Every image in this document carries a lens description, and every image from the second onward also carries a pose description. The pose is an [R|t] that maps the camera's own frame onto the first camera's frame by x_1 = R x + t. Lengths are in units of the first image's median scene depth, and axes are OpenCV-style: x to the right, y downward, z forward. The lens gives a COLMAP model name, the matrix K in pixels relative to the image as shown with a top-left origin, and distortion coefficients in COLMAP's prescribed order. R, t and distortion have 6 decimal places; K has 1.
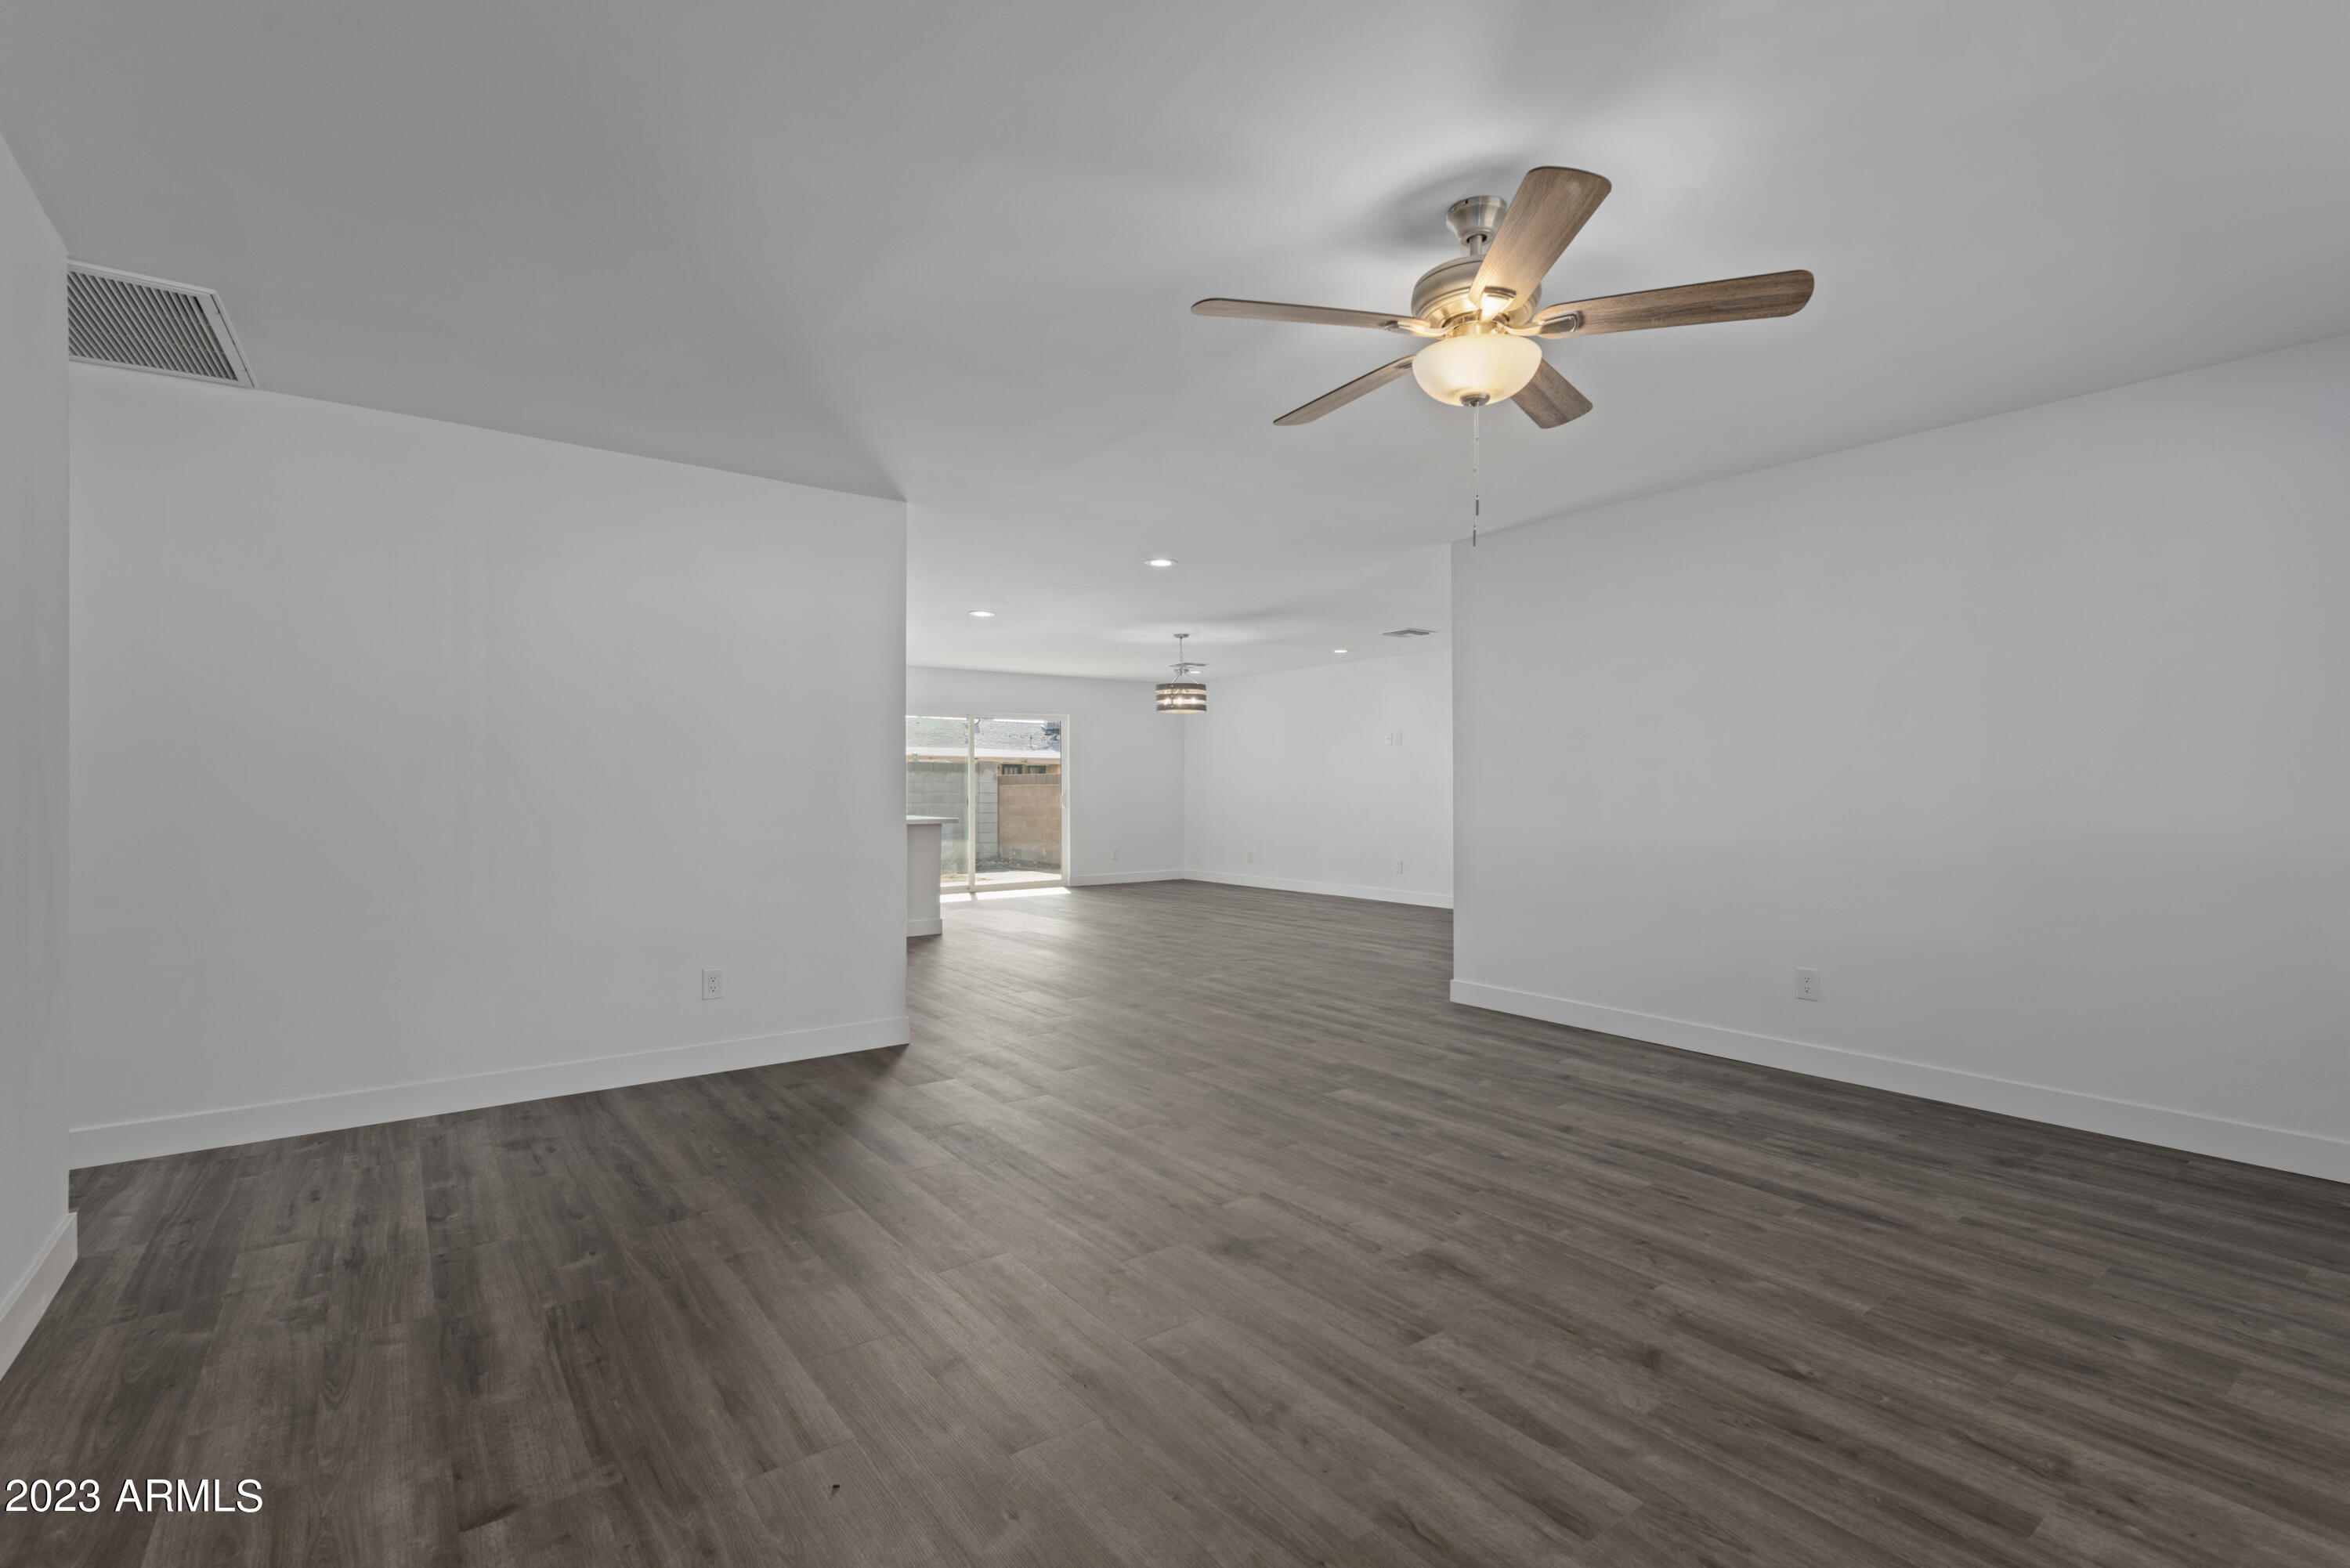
lens RADIAL K [[1095.9, 0, 1175.0], [0, 1095.9, 784.0], [0, 0, 1]] dist [0.009555, -0.001549]
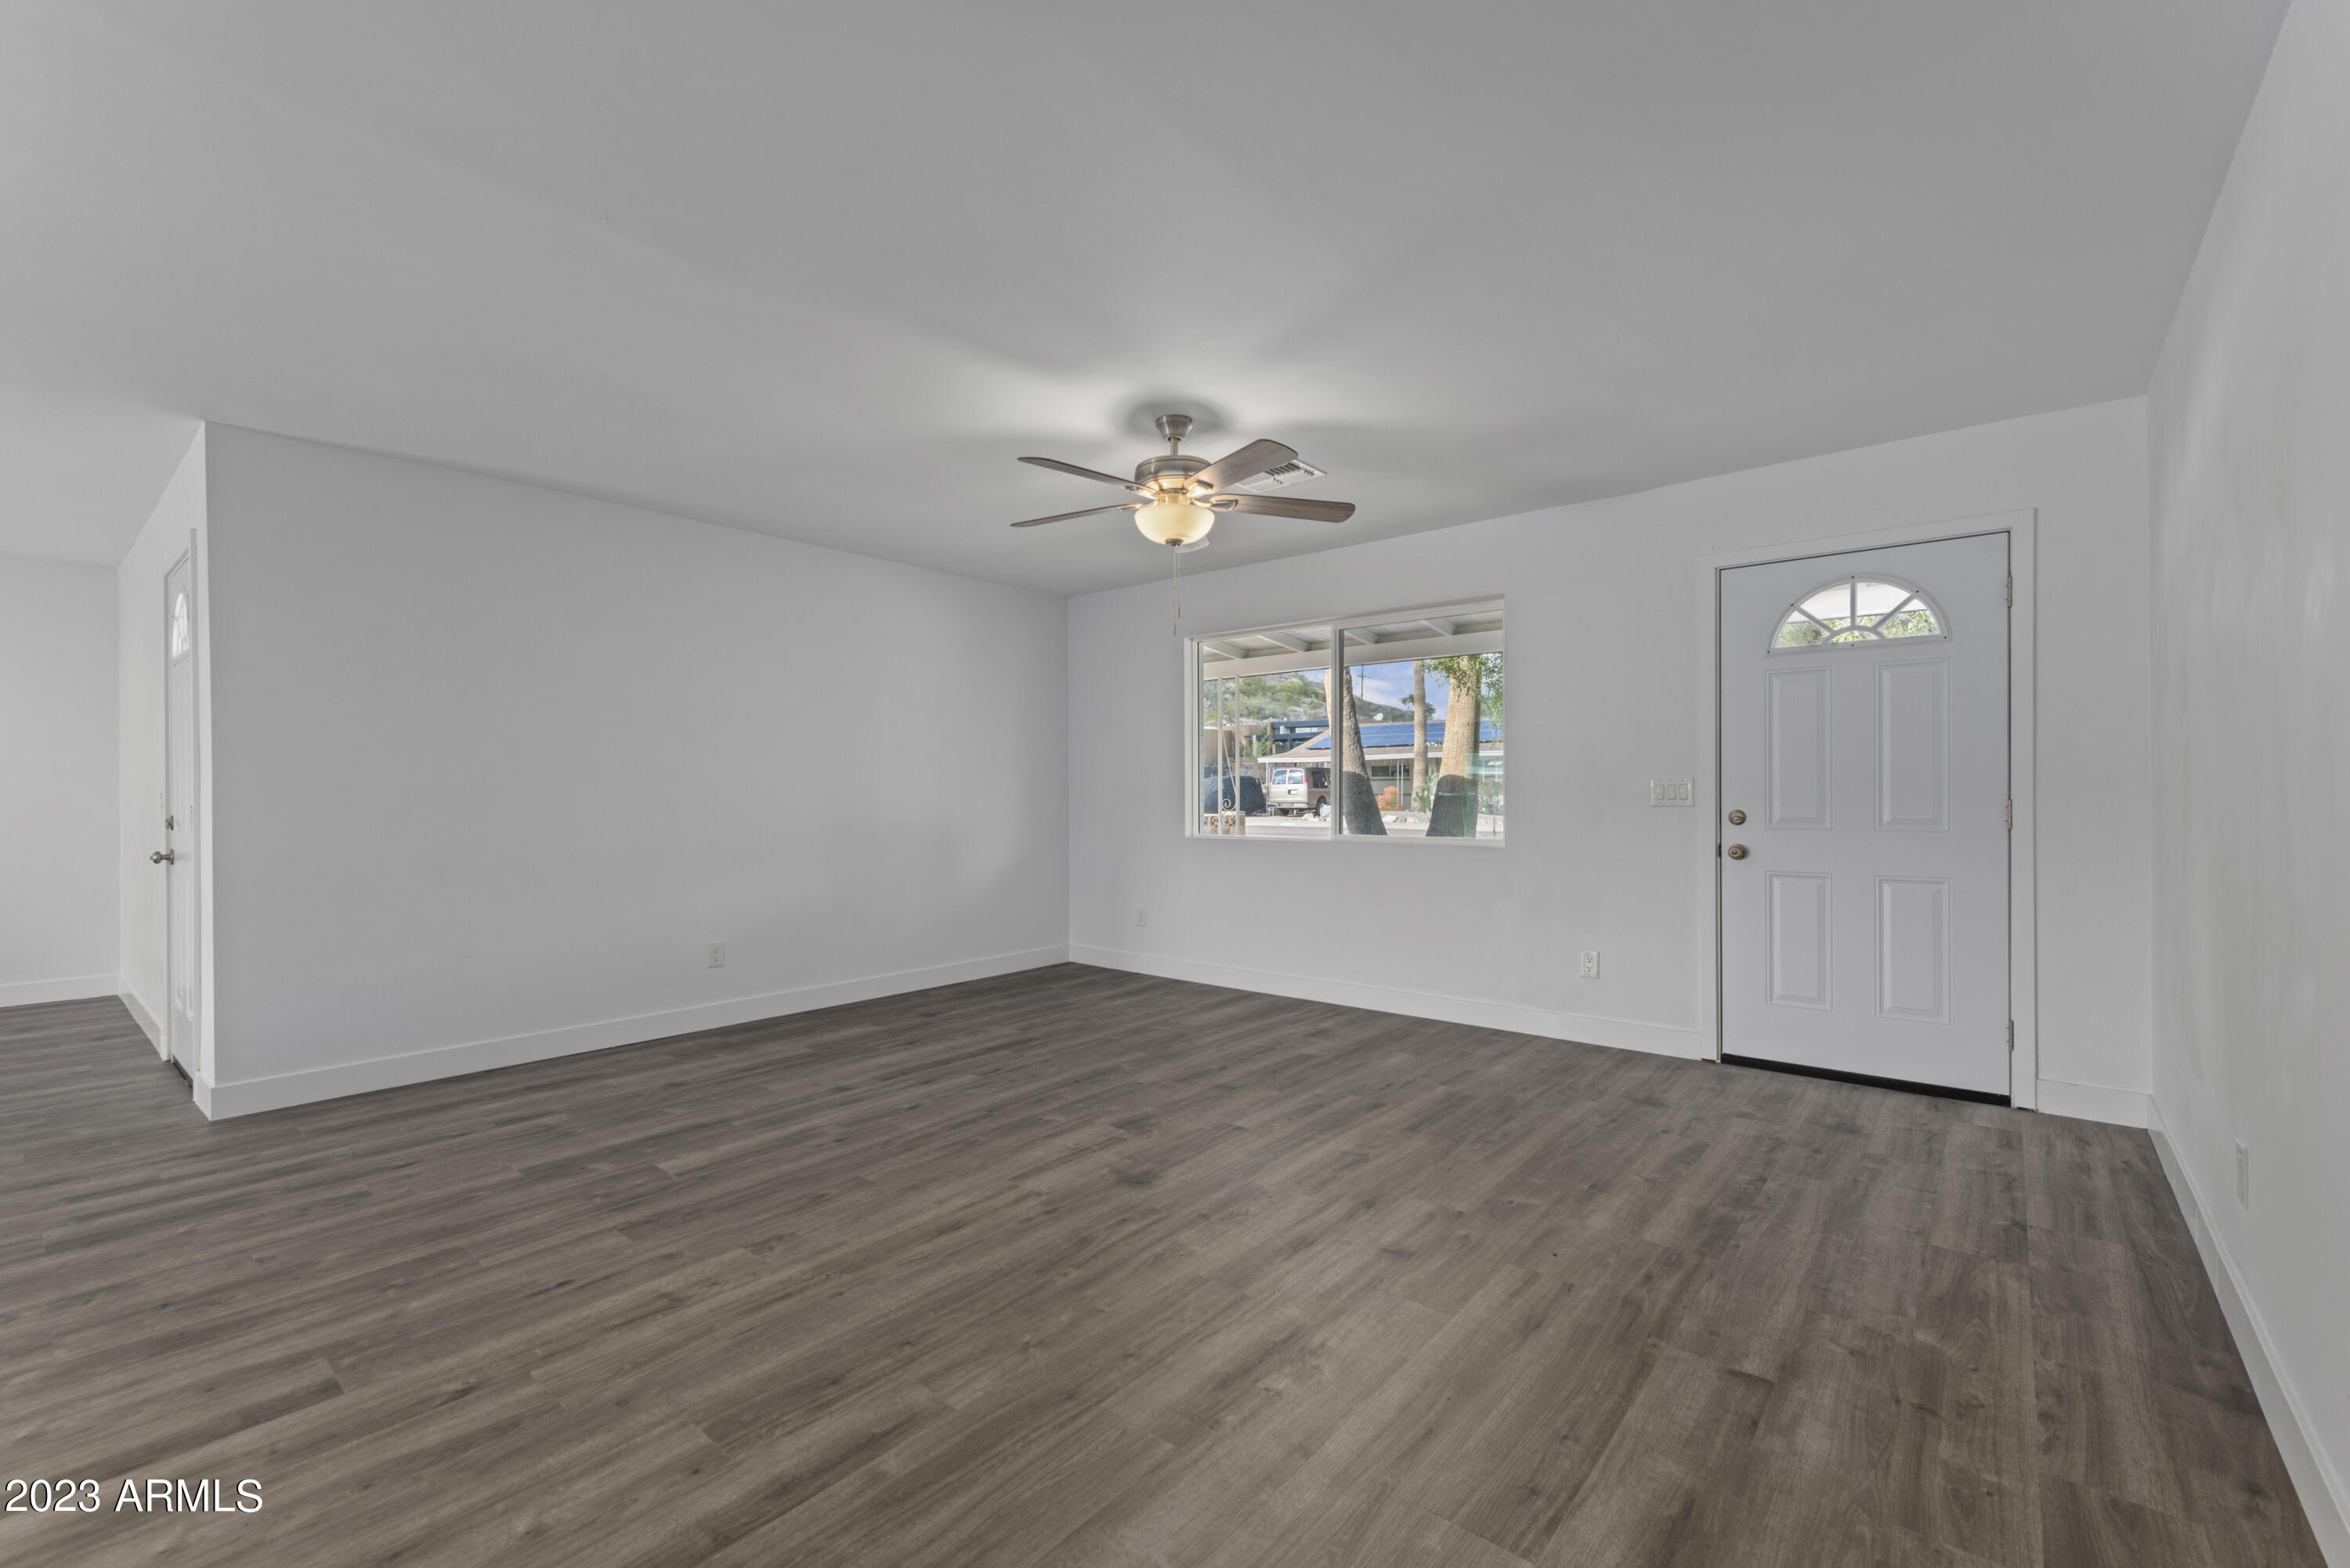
lens RADIAL K [[987.6, 0, 1176.6], [0, 987.6, 795.8], [0, 0, 1]] dist [0.011273, -0.000246]
pose [[-0.243172, -0.002776, 0.969979, -0.866702], [0.004758, 0.999980, 0.004054, 0.001997], [-0.969972, 0.005601, -0.243154, 1.060164]]
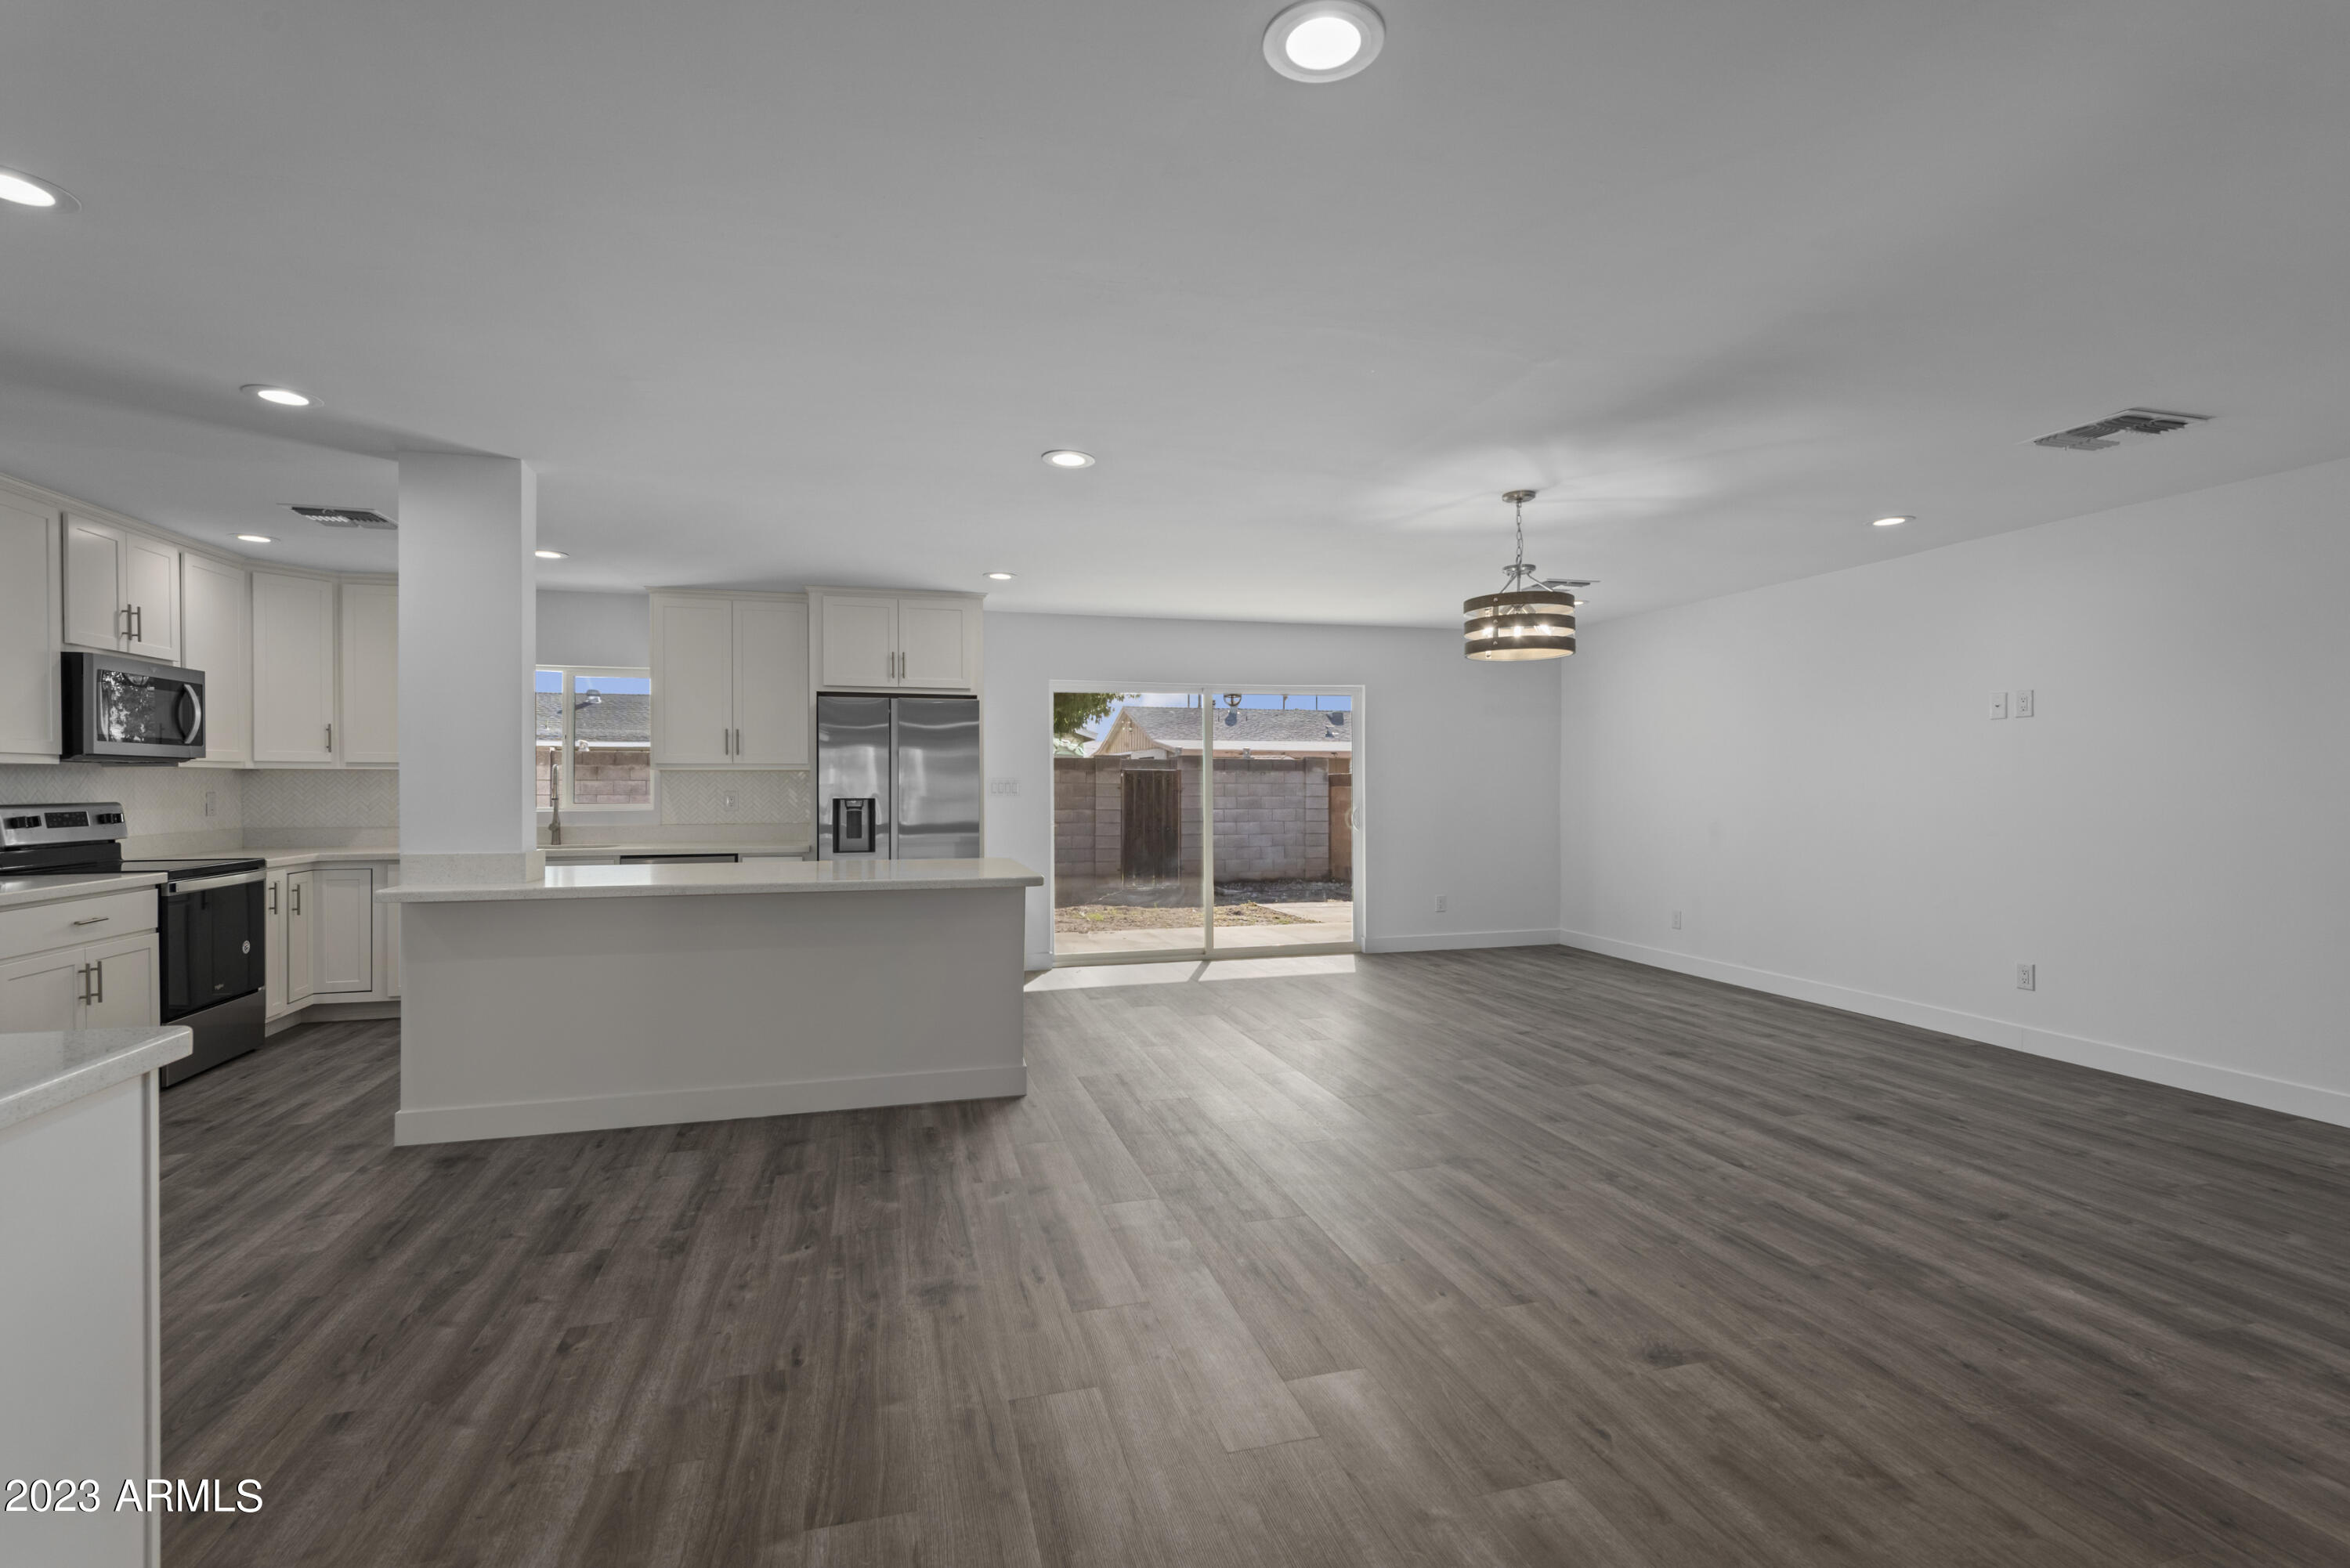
lens RADIAL K [[1079.1, 0, 1176.3], [0, 1079.1, 788.8], [0, 0, 1]] dist [0.014179, -0.009905]
pose [[0.934744, 0.001077, -0.355321, 0.094294], [0.002487, 0.999951, 0.009572, -0.033360], [0.355314, -0.009831, 0.934695, 1.426482]]
